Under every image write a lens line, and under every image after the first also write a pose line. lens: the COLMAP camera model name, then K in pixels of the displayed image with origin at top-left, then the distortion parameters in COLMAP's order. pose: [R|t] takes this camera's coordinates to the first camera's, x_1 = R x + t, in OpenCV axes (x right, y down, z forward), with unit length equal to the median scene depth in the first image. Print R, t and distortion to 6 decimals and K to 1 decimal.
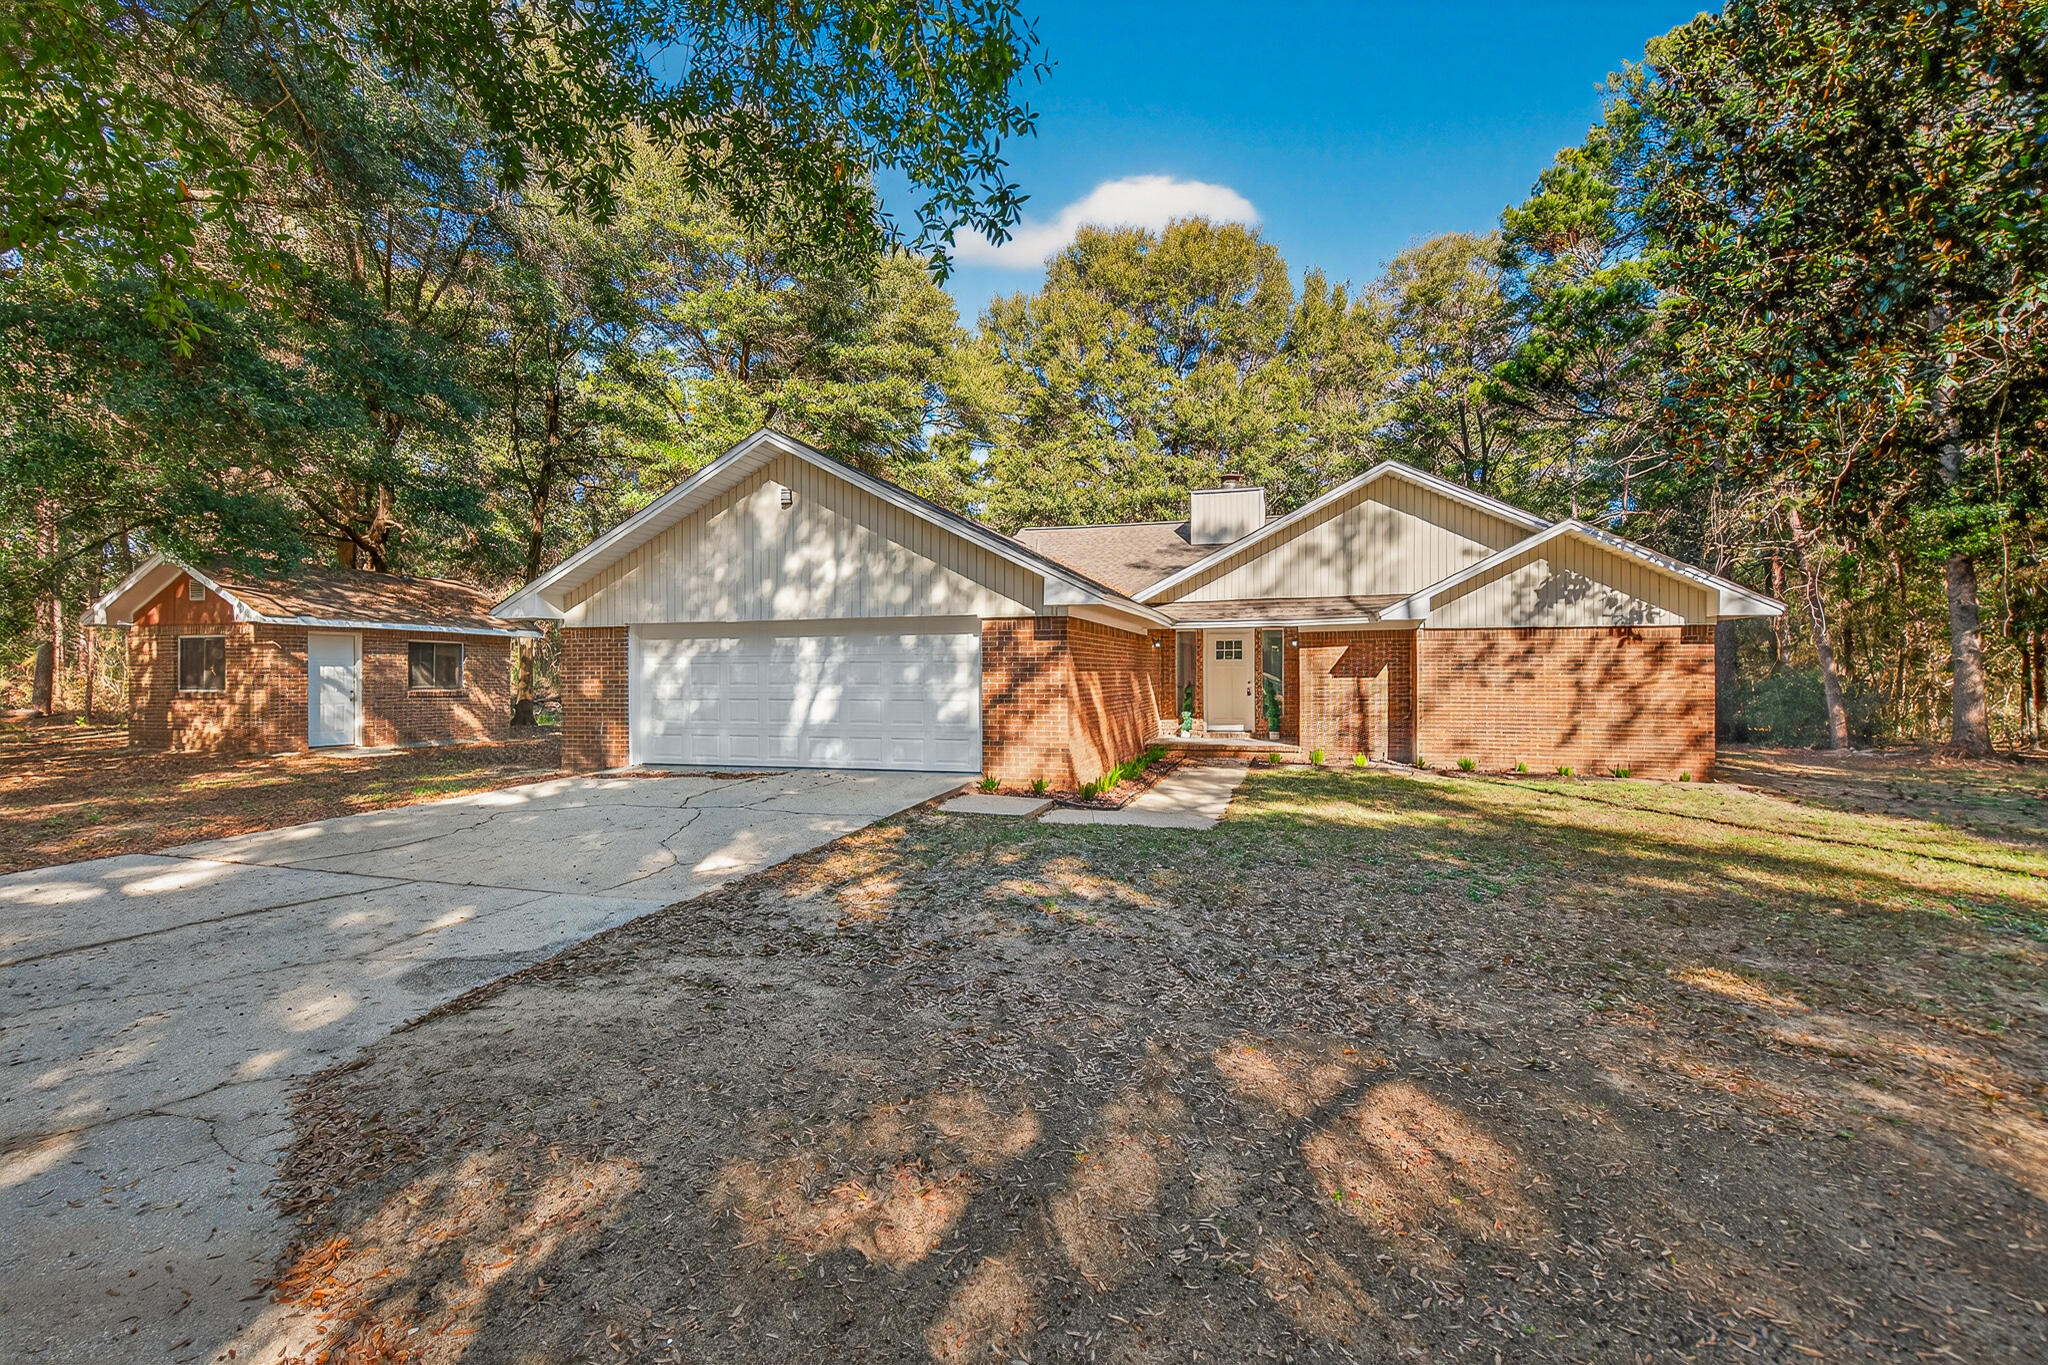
lens RADIAL K [[931.0, 0, 1024.0], [0, 931.0, 682.5], [0, 0, 1]] dist [0.002142, 0.000186]
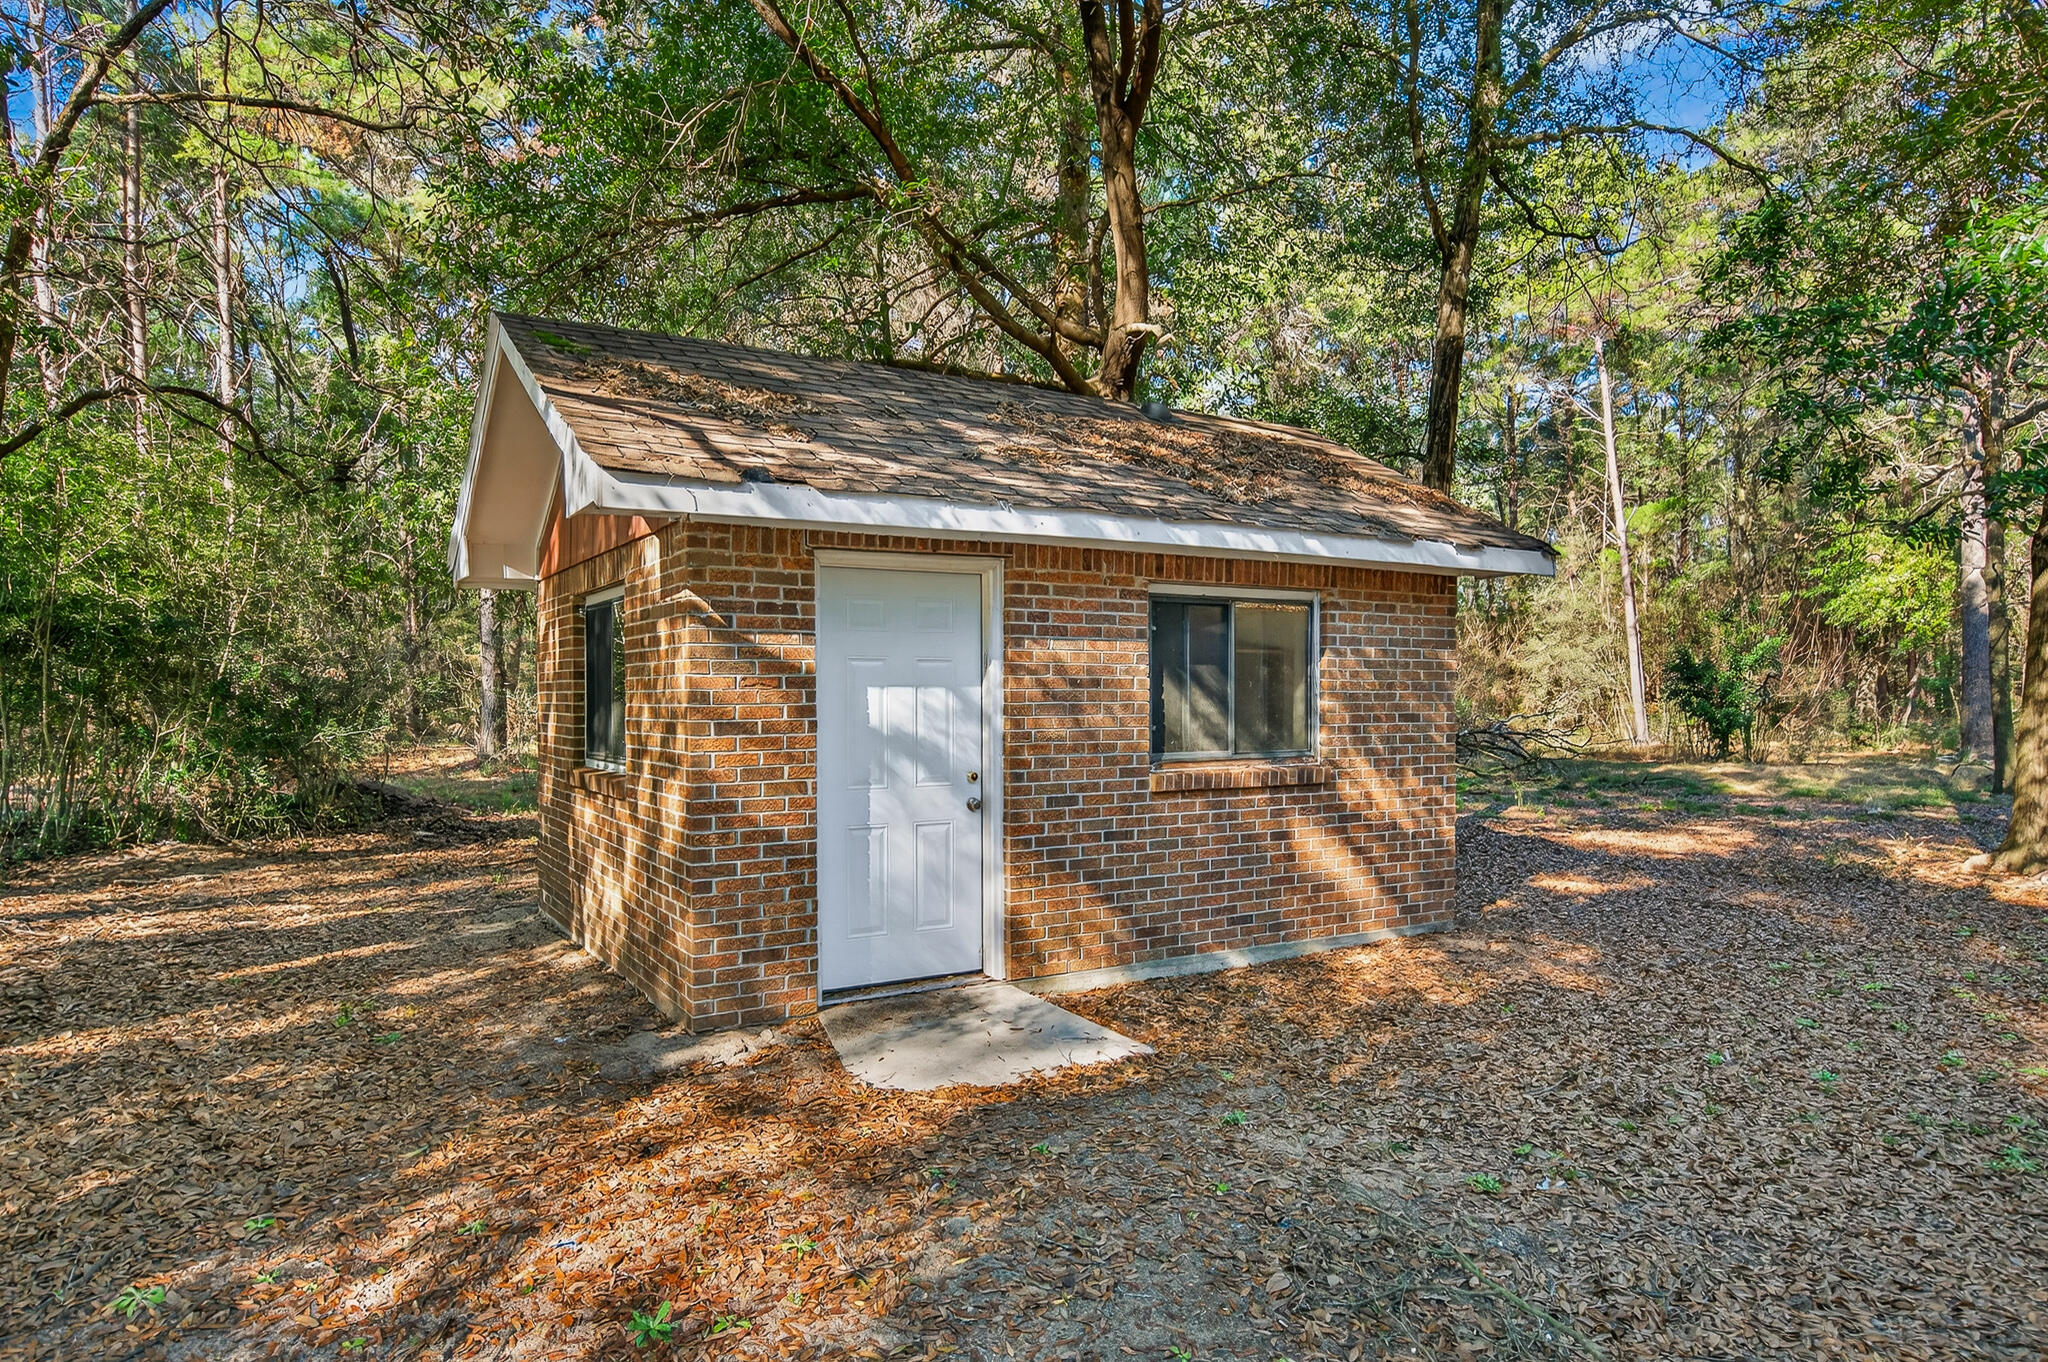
lens RADIAL K [[931.0, 0, 1024.0], [0, 931.0, 681.0], [0, 0, 1]] dist [0.002142, 0.000186]
pose [[0.721714, -0.005509, -0.692169, -0.520393], [-0.000779, 0.999961, -0.008771, -0.016323], [0.692190, 0.006869, 0.721682, 0.810905]]
